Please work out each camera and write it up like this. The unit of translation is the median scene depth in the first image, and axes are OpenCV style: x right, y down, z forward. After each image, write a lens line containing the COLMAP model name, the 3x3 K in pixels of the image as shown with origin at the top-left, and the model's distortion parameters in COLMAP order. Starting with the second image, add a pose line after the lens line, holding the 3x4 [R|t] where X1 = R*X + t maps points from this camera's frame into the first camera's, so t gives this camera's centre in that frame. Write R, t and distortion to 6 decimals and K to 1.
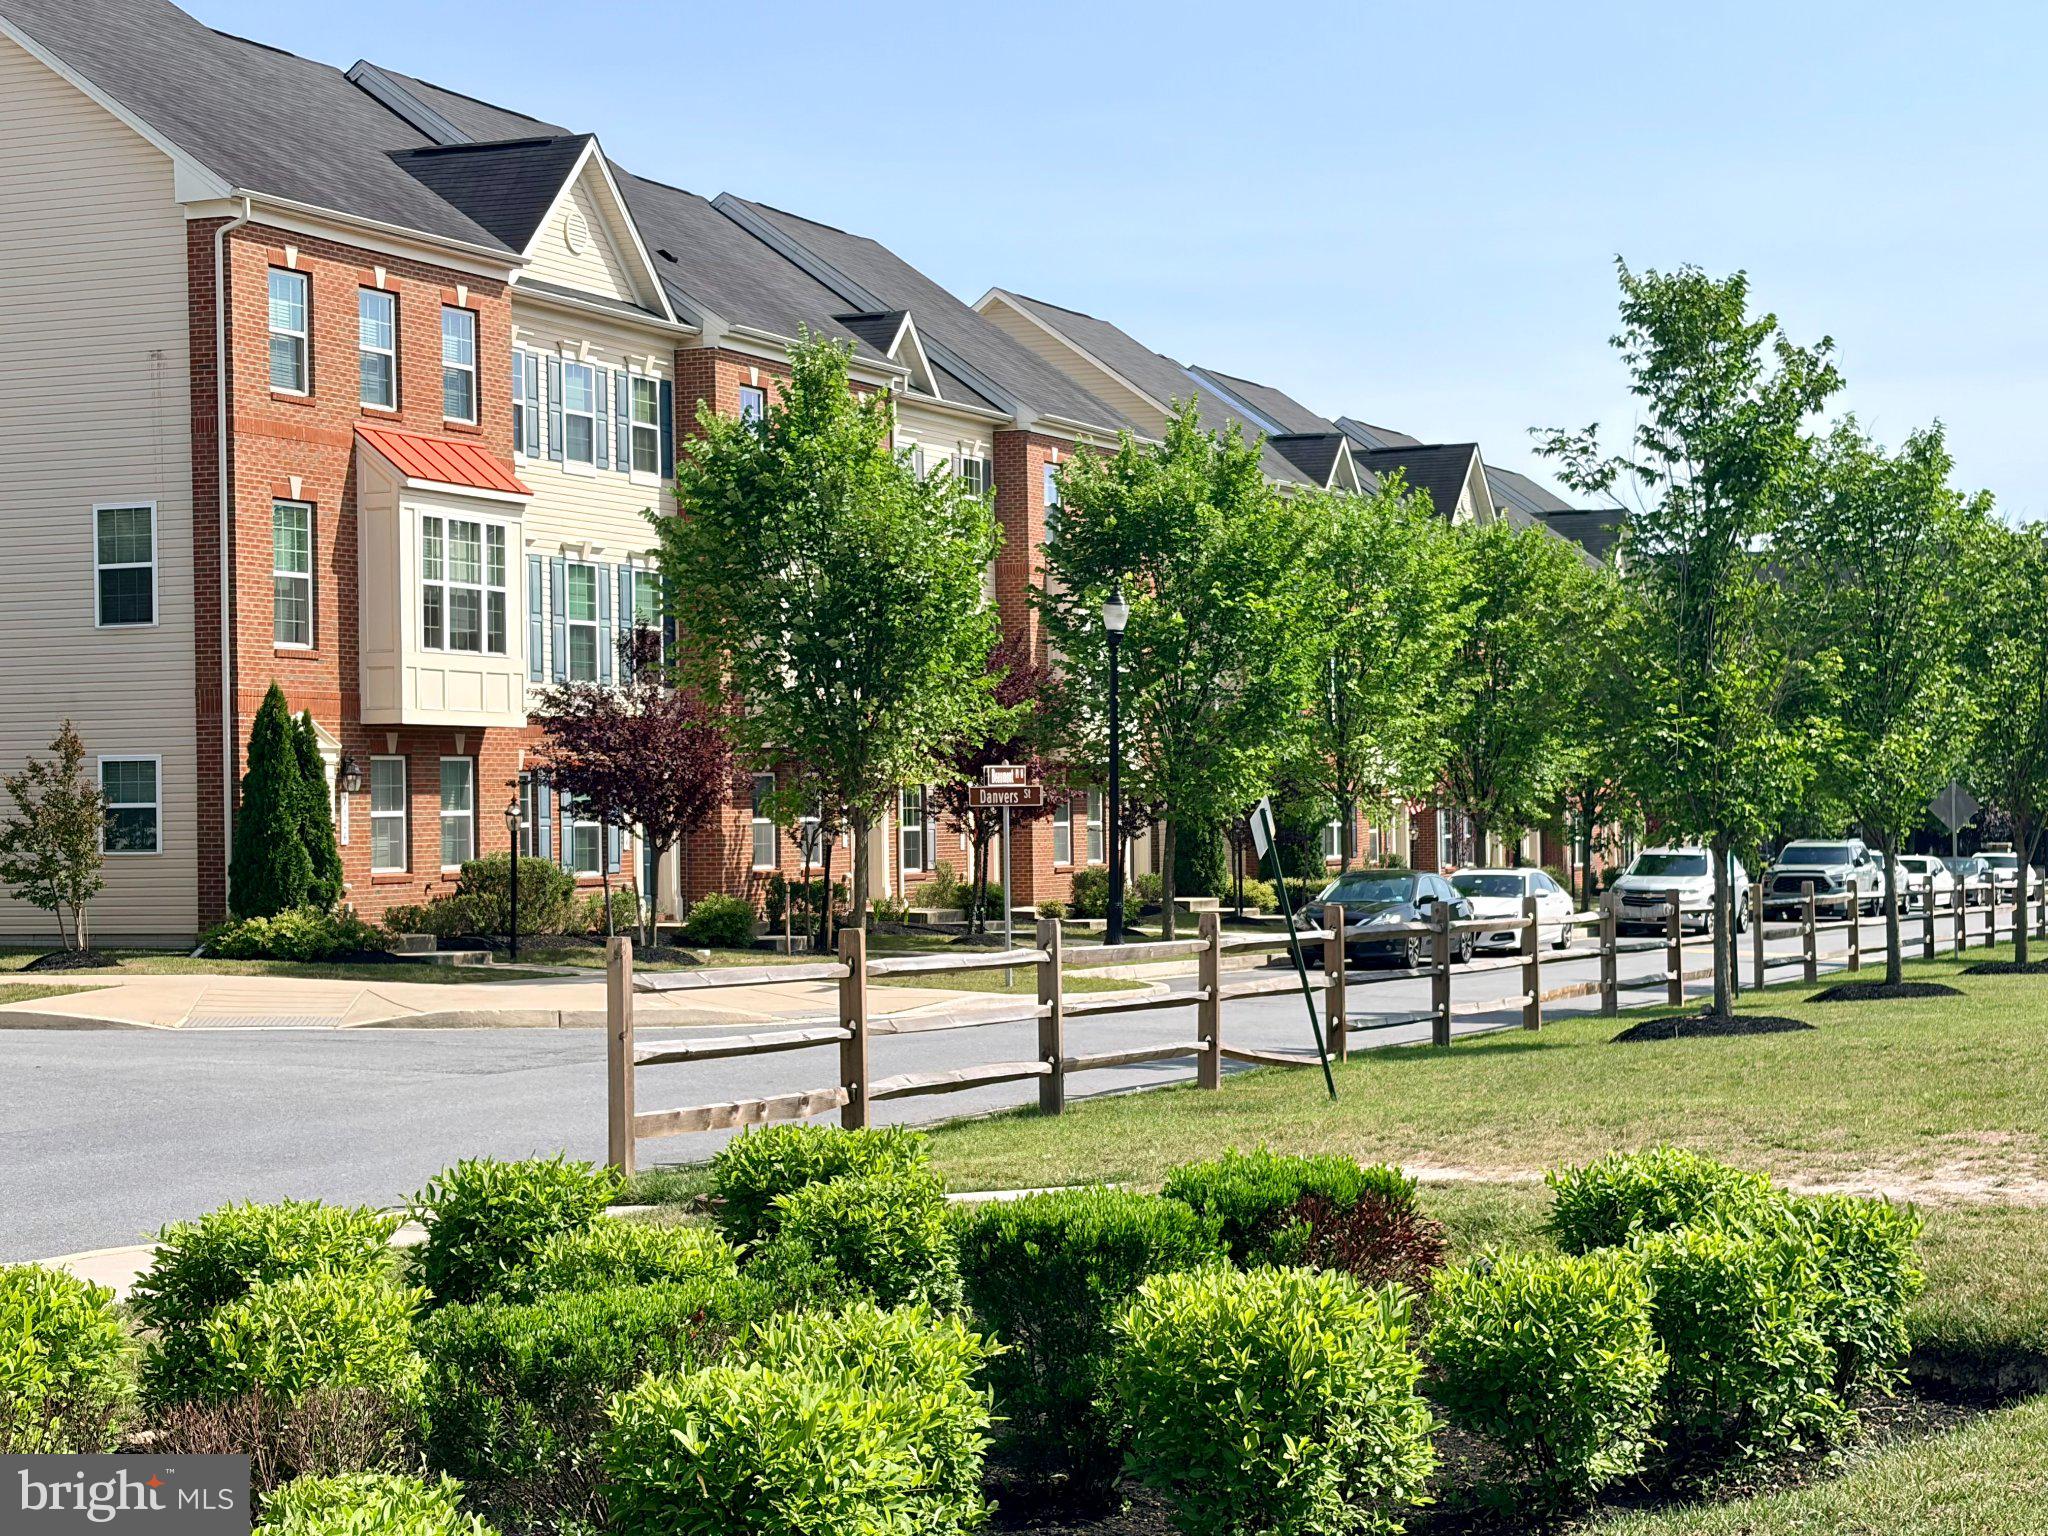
lens RADIAL K [[3632.9, 0, 1022.7], [0, 3632.9, 773.4], [0, 0, 1]] dist [0.114548, 0.000000]
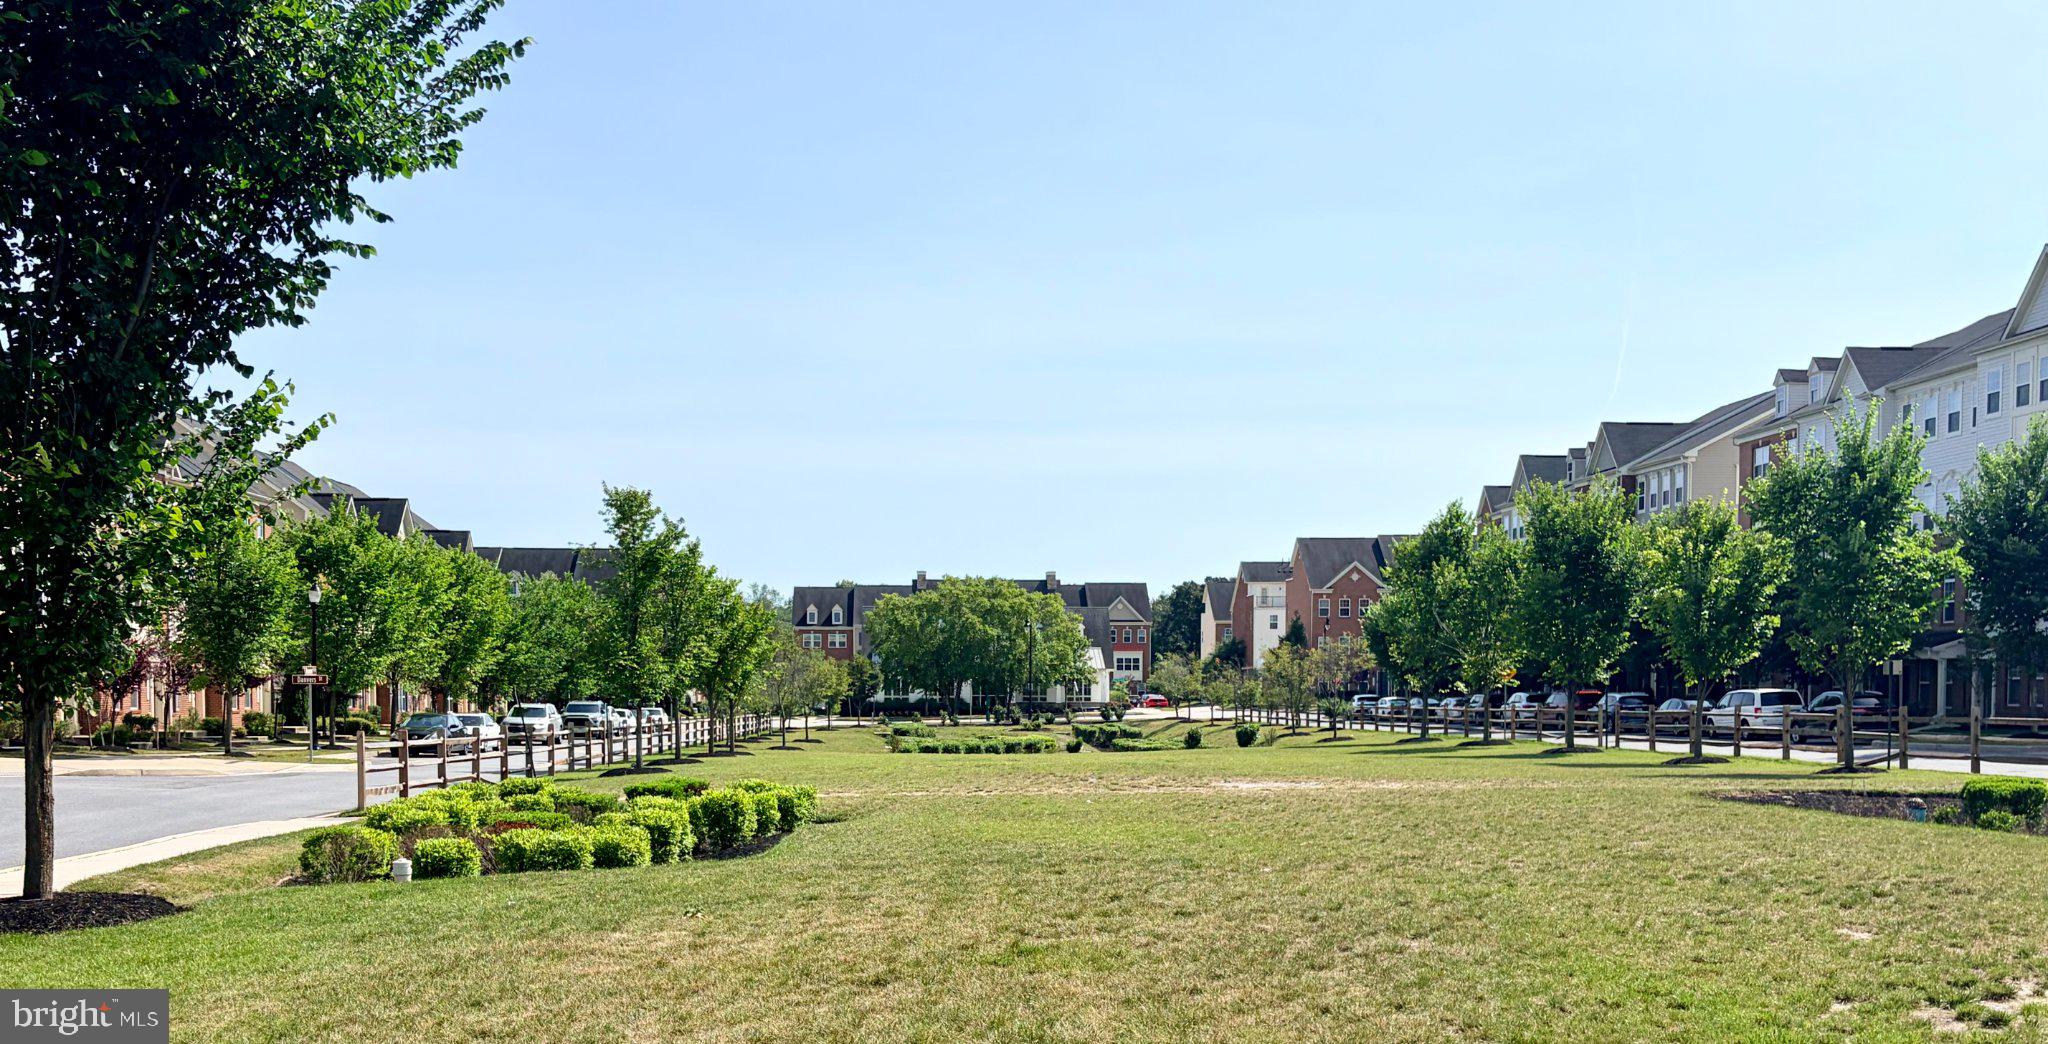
lens RADIAL K [[1984.3, 0, 1022.7], [0, 1984.3, 521.3], [0, 0, 1]] dist [0.012111, 0.000000]
pose [[0.893884, 0.053681, 0.445074, -0.128670], [-0.021576, 0.996806, -0.076893, -0.004918], [-0.447780, 0.059130, 0.892187, -0.264663]]
